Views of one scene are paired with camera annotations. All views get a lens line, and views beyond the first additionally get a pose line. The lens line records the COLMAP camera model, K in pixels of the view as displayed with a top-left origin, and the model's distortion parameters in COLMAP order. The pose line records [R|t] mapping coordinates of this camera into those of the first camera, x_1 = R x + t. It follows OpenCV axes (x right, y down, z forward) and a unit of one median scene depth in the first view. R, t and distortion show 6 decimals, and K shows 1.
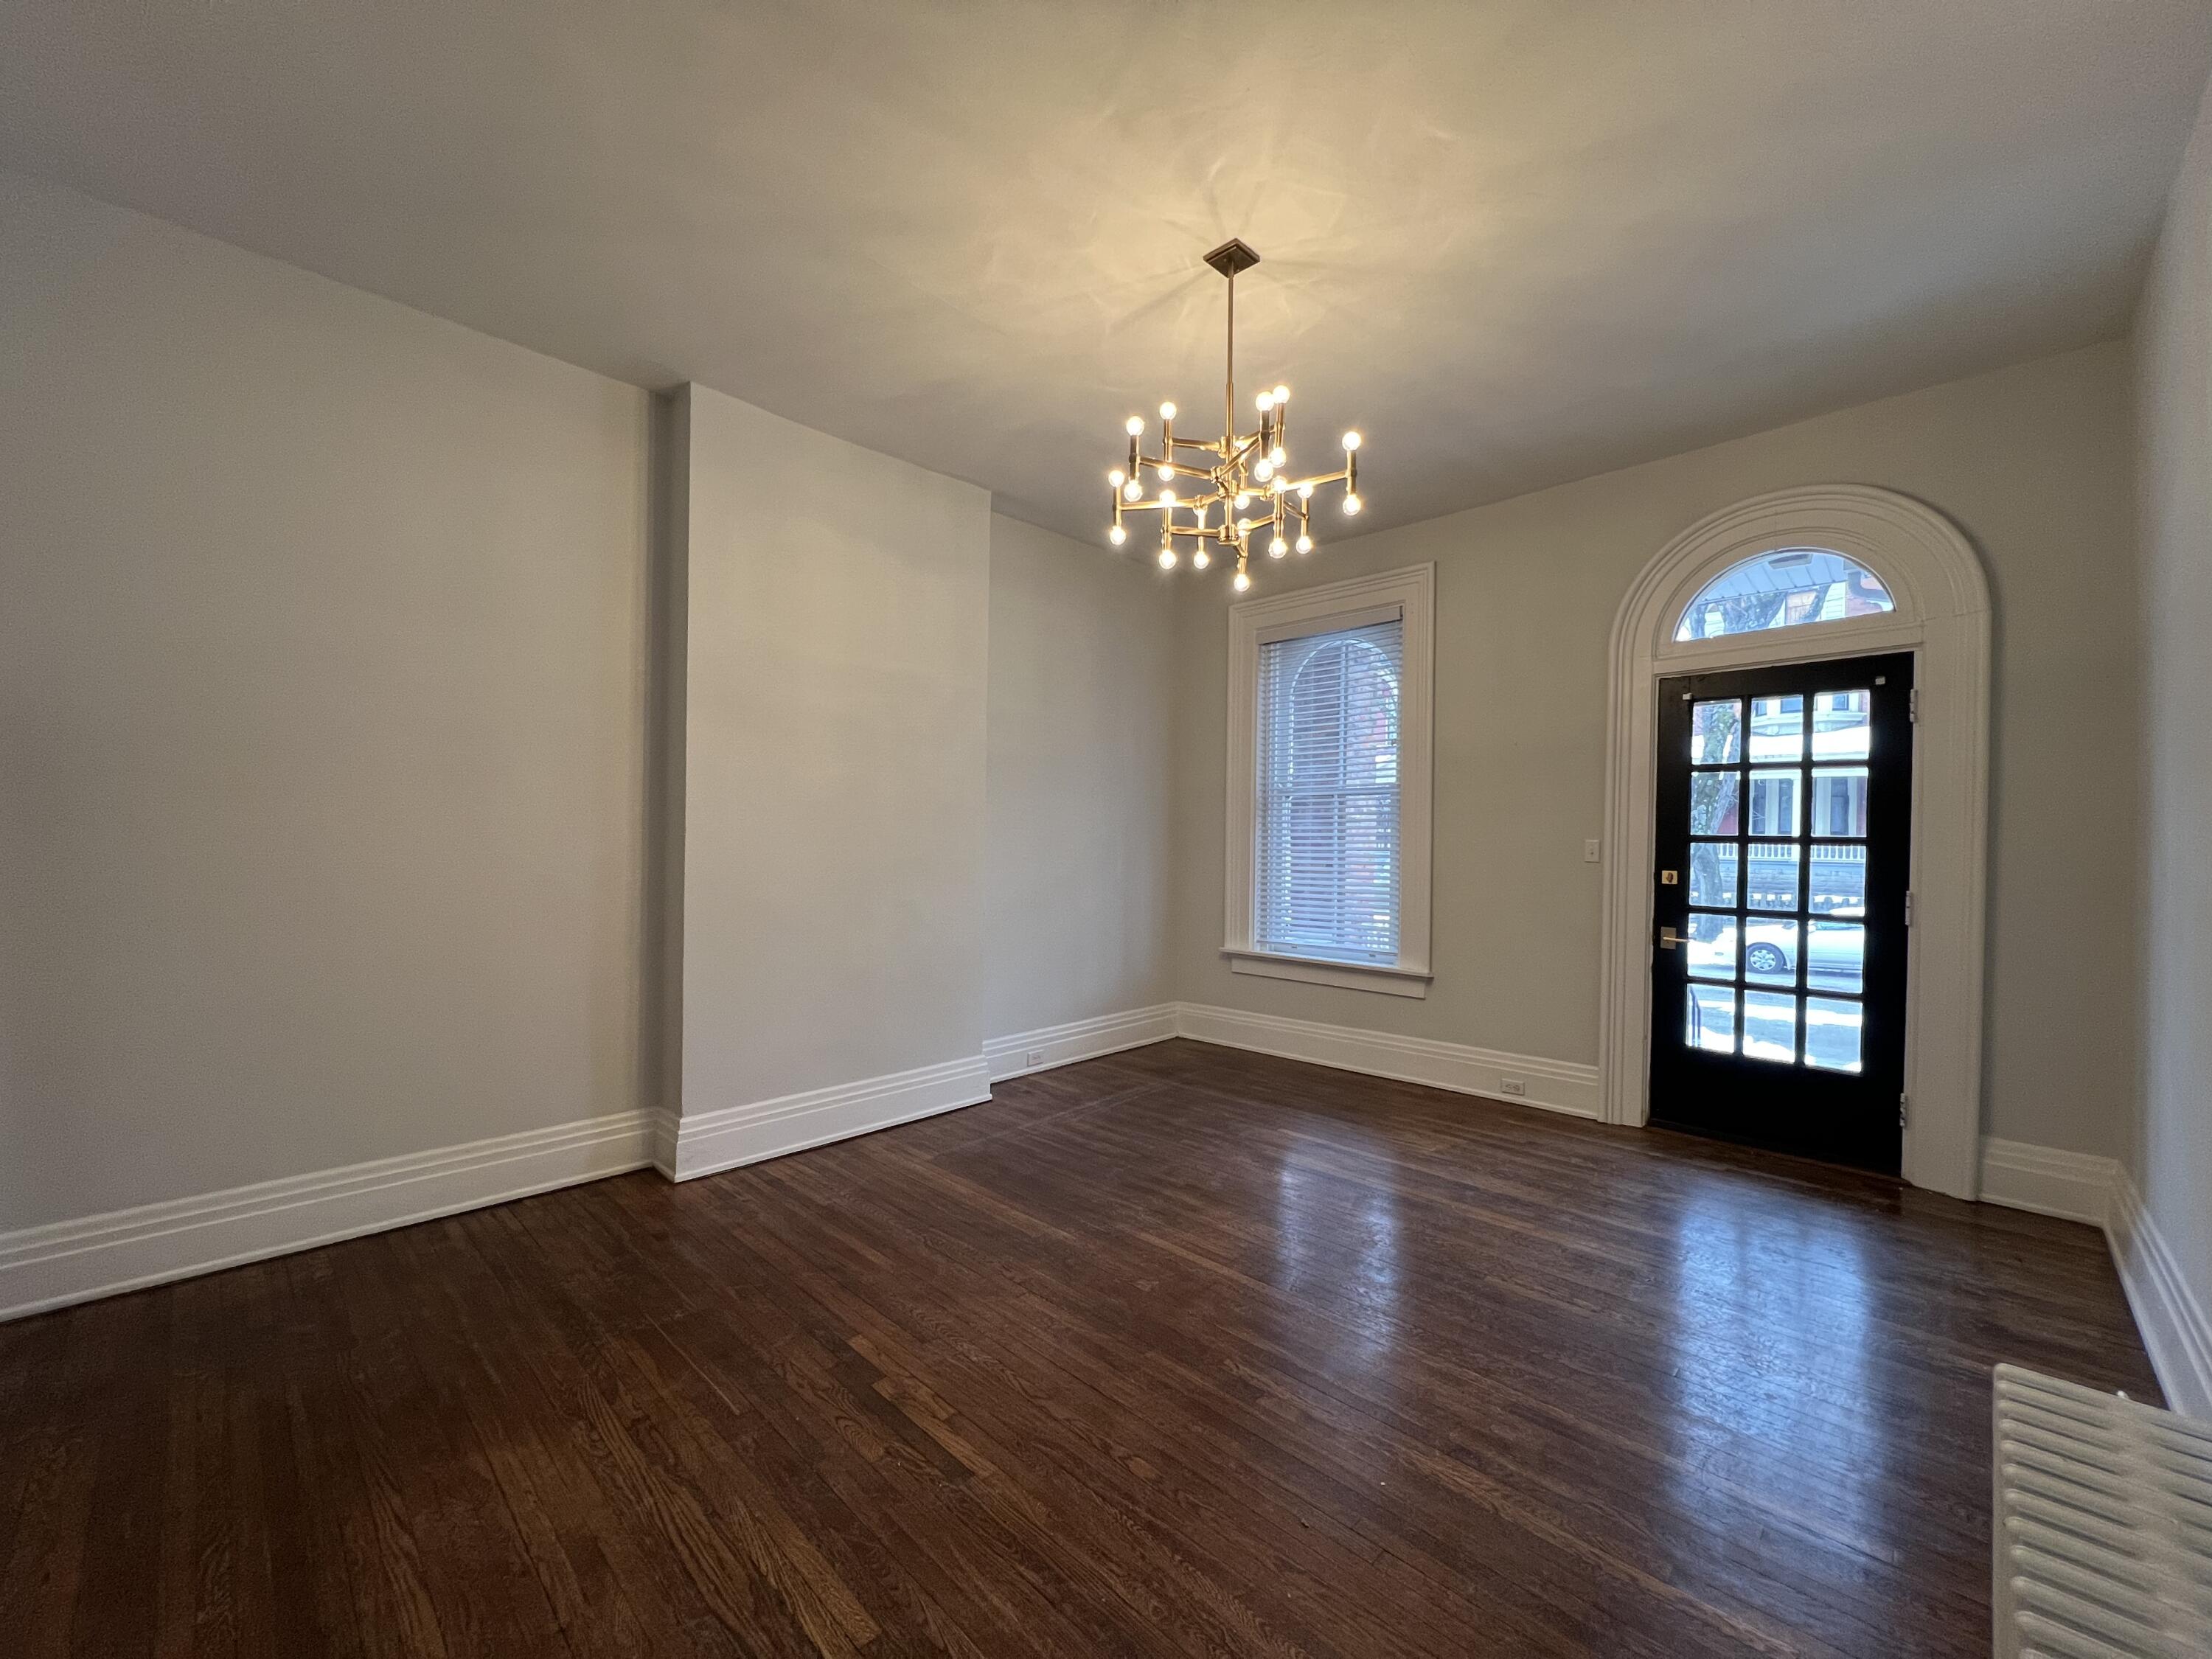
lens RADIAL K [[877.3, 0, 1106.0], [0, 877.3, 829.5], [0, 0, 1]] dist [0.000371, 0.000368]
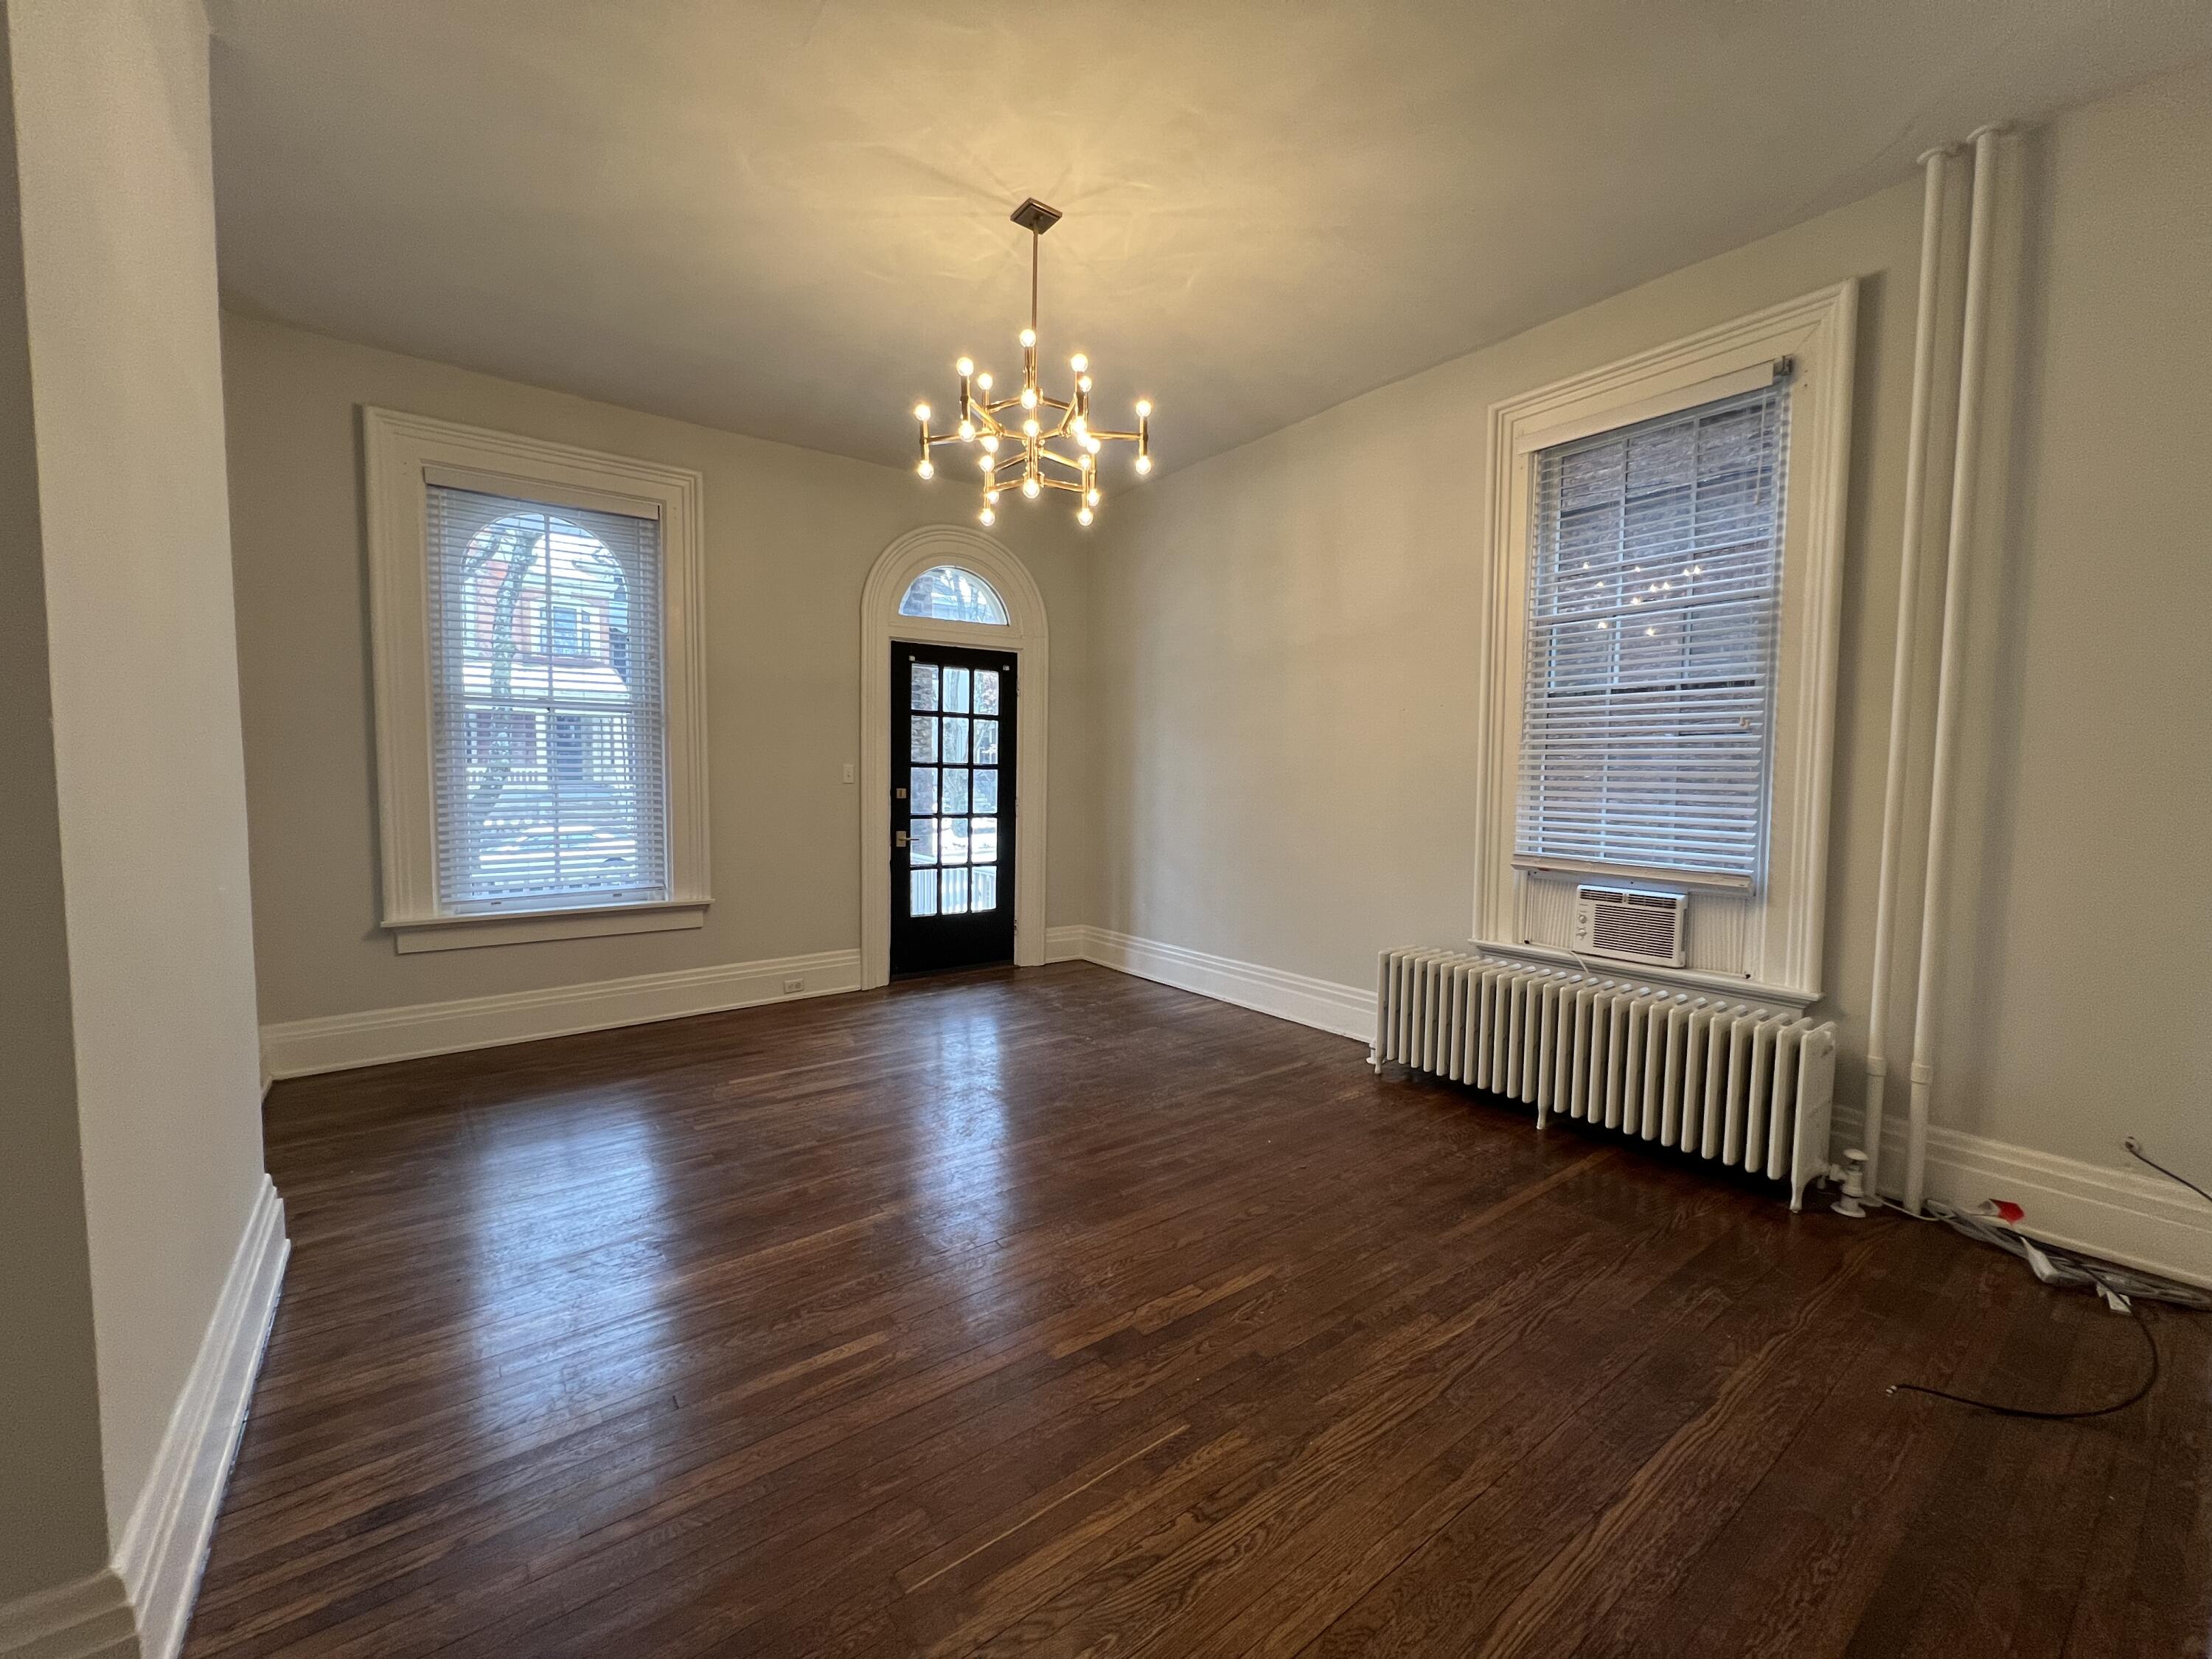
lens RADIAL K [[877.3, 0, 1106.0], [0, 877.3, 829.5], [0, 0, 1]] dist [0.000371, 0.000368]
pose [[0.157495, -0.067146, 0.985234, -0.665571], [-0.013664, 0.997442, 0.070162, 0.012034], [-0.987425, -0.024513, 0.156174, 0.514262]]
